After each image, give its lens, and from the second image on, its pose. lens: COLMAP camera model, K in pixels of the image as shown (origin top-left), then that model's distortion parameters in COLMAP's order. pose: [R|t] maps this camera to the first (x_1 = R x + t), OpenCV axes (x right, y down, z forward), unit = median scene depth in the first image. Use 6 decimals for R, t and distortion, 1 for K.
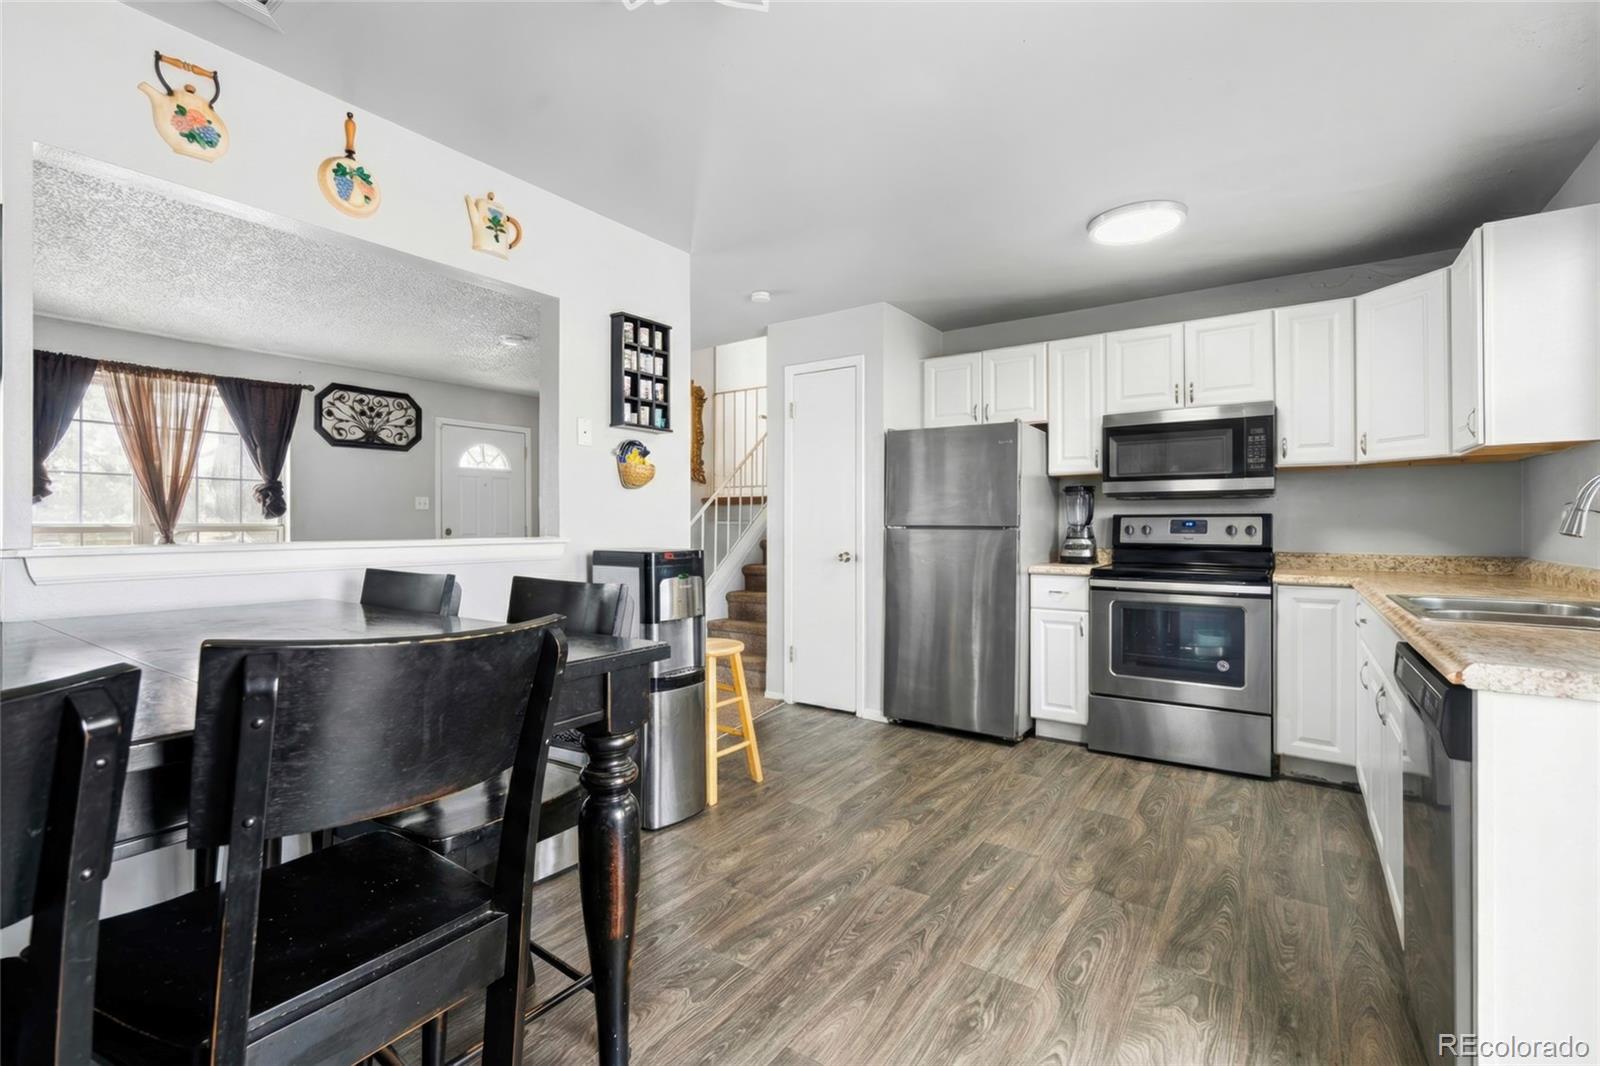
lens RADIAL K [[728.6, 0, 797.4], [0, 728.6, 522.4], [0, 0, 1]] dist [-0.003682, 0.000427]
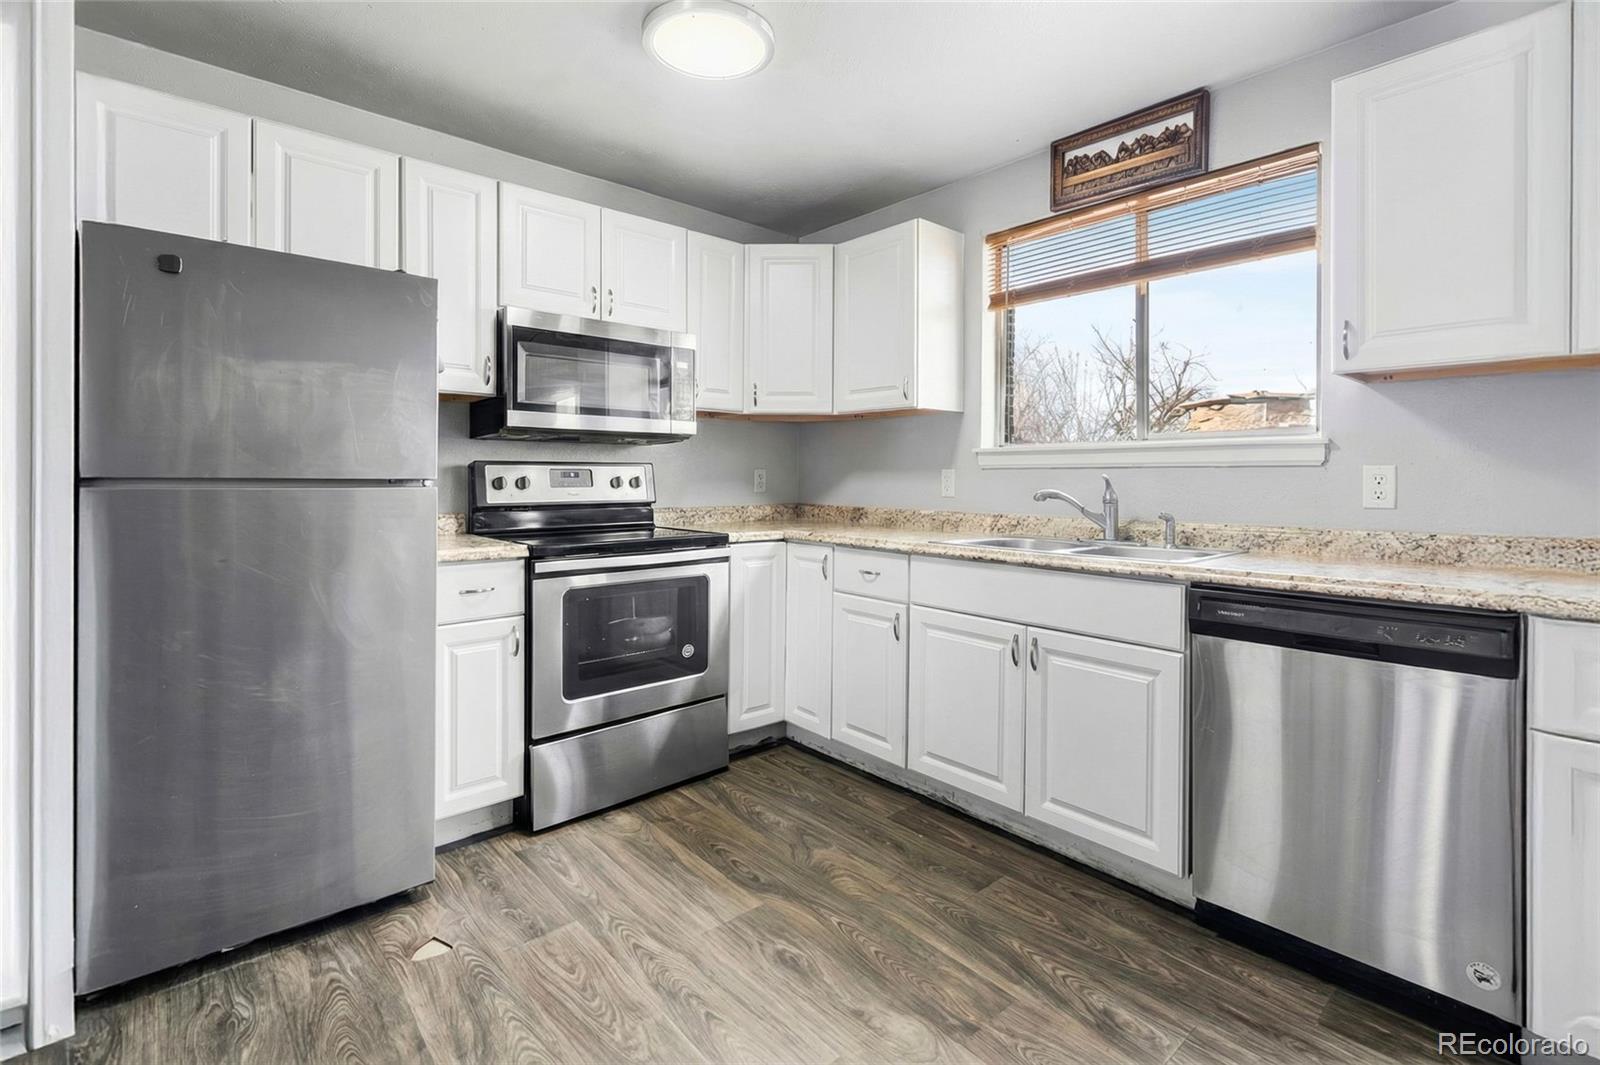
lens RADIAL K [[728.6, 0, 837.6], [0, 728.6, 485.9], [0, 0, 1]] dist [-0.003682, 0.000427]
pose [[0.222156, -0.013421, 0.974919, -0.166022], [-0.008033, 0.999846, 0.015594, 0.000045], [-0.974978, -0.011296, 0.222014, 0.660942]]
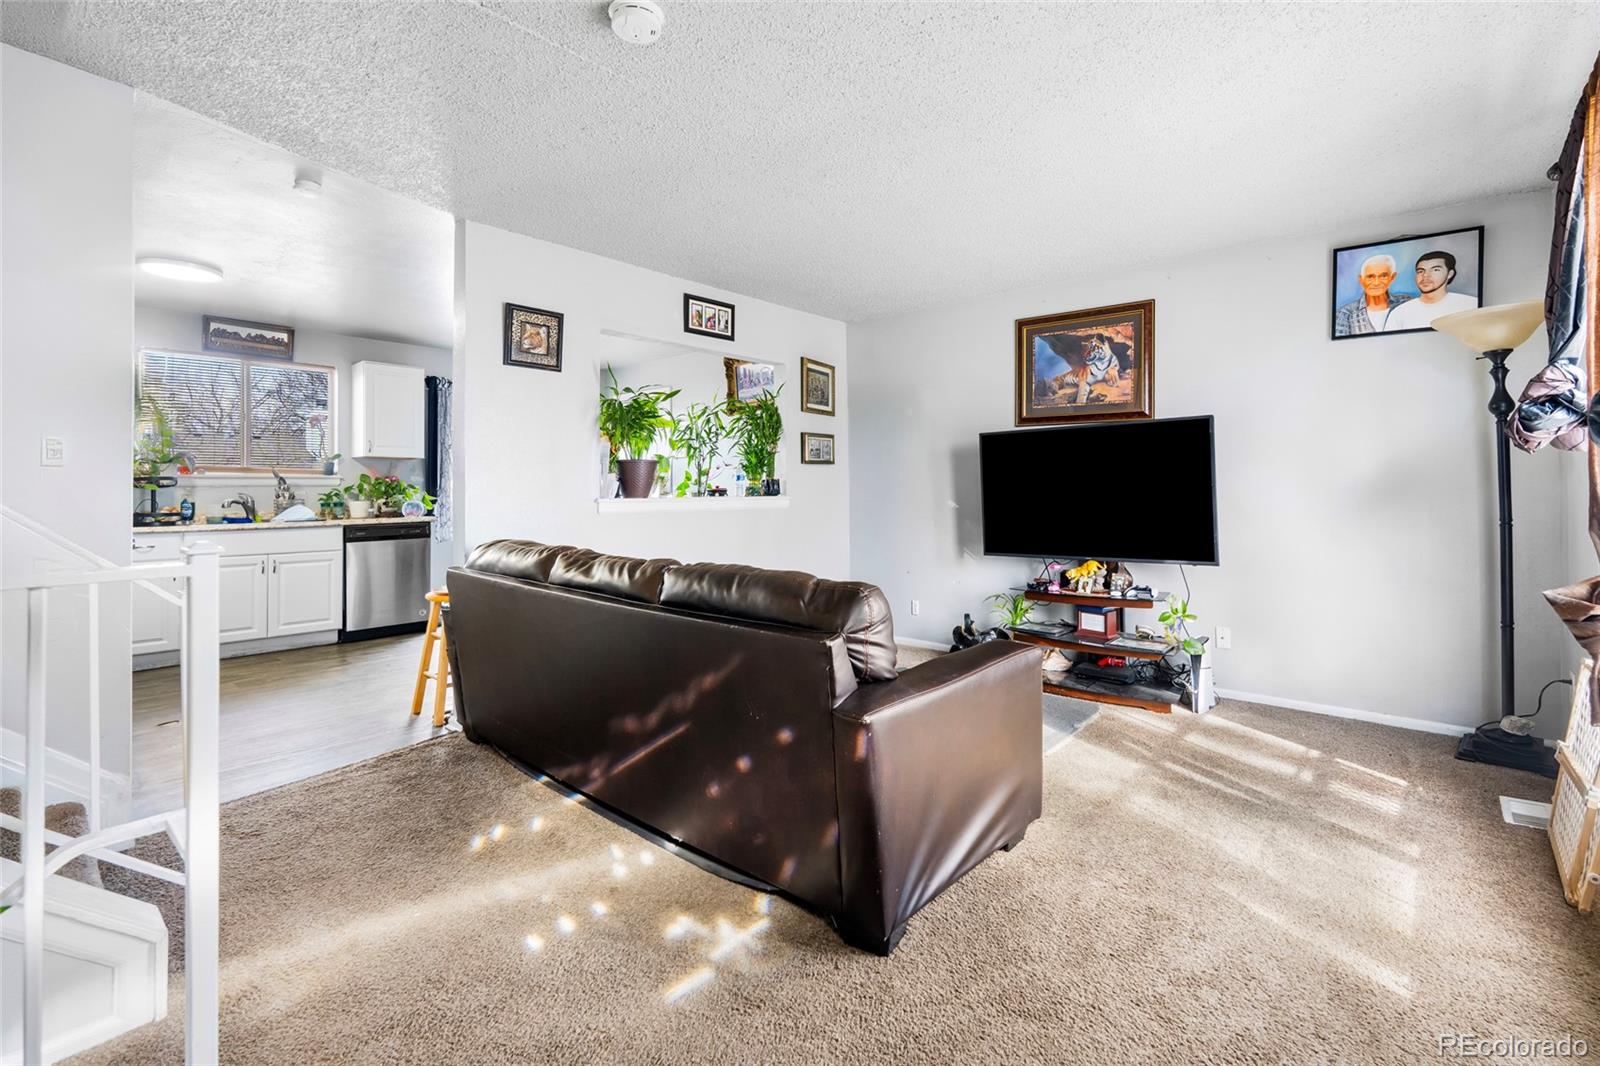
lens RADIAL K [[728.6, 0, 803.0], [0, 728.6, 477.0], [0, 0, 1]] dist [-0.003682, 0.000427]
pose [[-0.993526, -0.001395, 0.113600, -0.771425], [-0.002907, 0.999909, -0.013147, -0.010813], [-0.113571, -0.013392, -0.993440, 2.029816]]
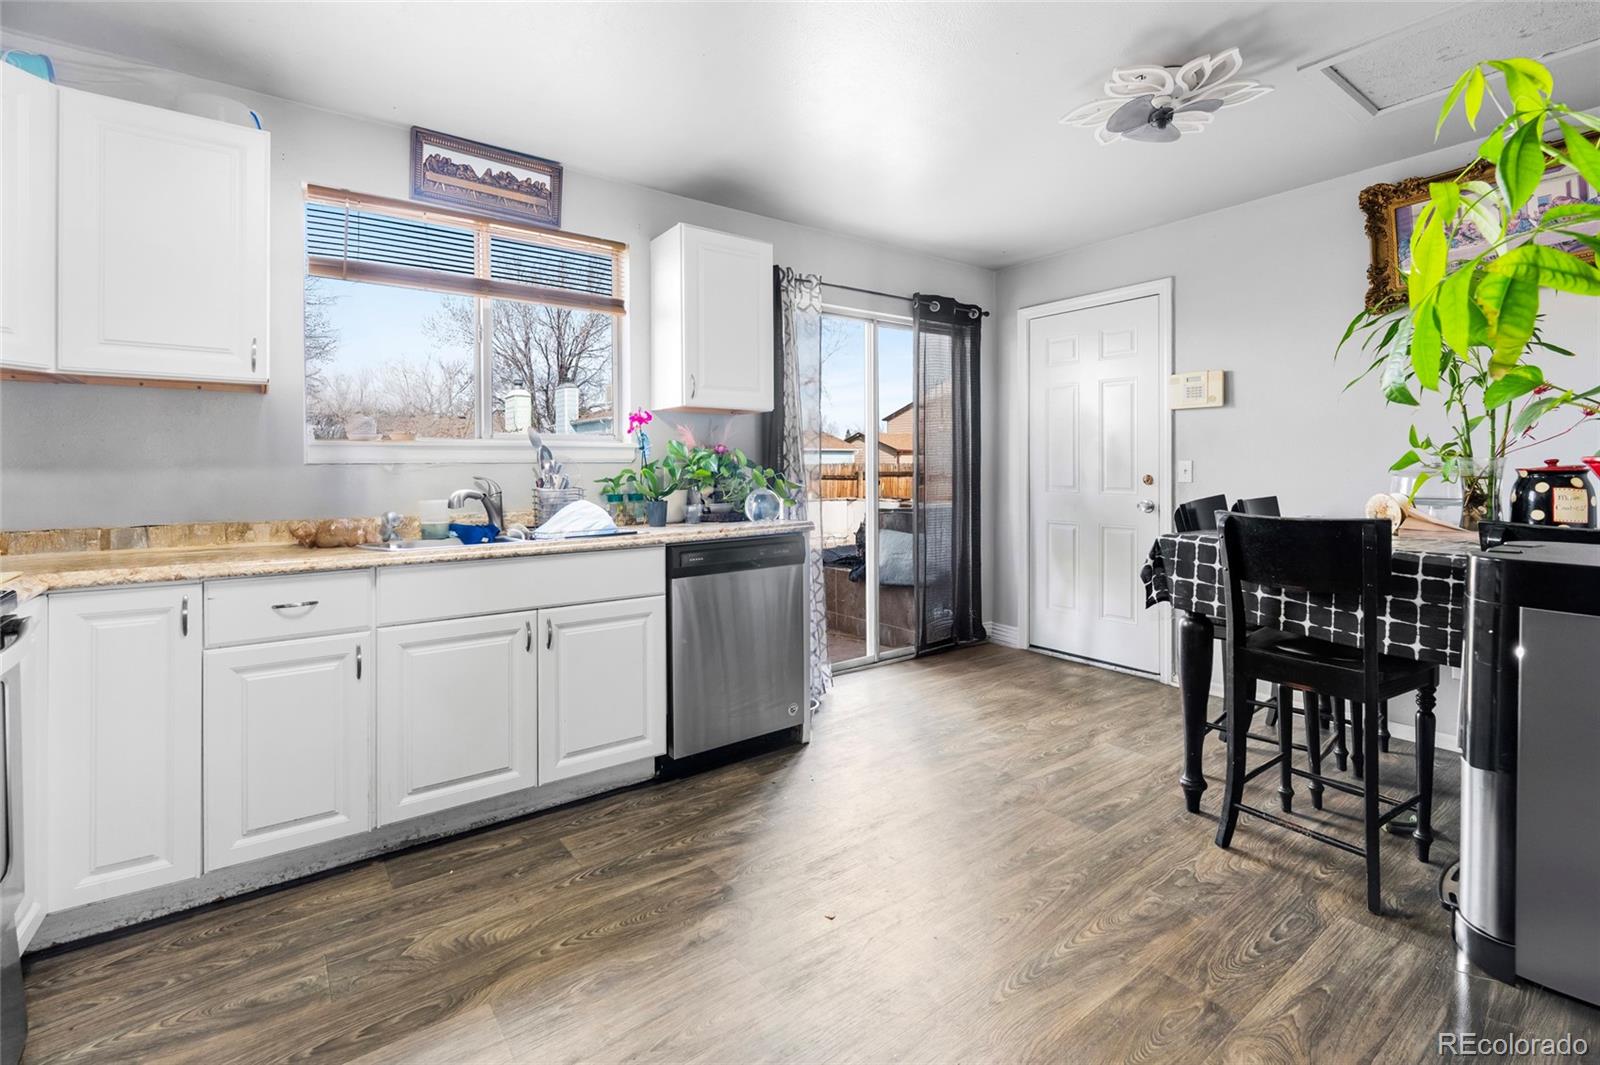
lens RADIAL K [[728.6, 0, 796.6], [0, 728.6, 463.9], [0, 0, 1]] dist [-0.003682, 0.000427]
pose [[-0.948097, 0.000073, 0.317982, 0.046195], [-0.000563, 0.999998, -0.001908, -0.006613], [-0.317981, -0.001988, -0.948095, 1.236798]]
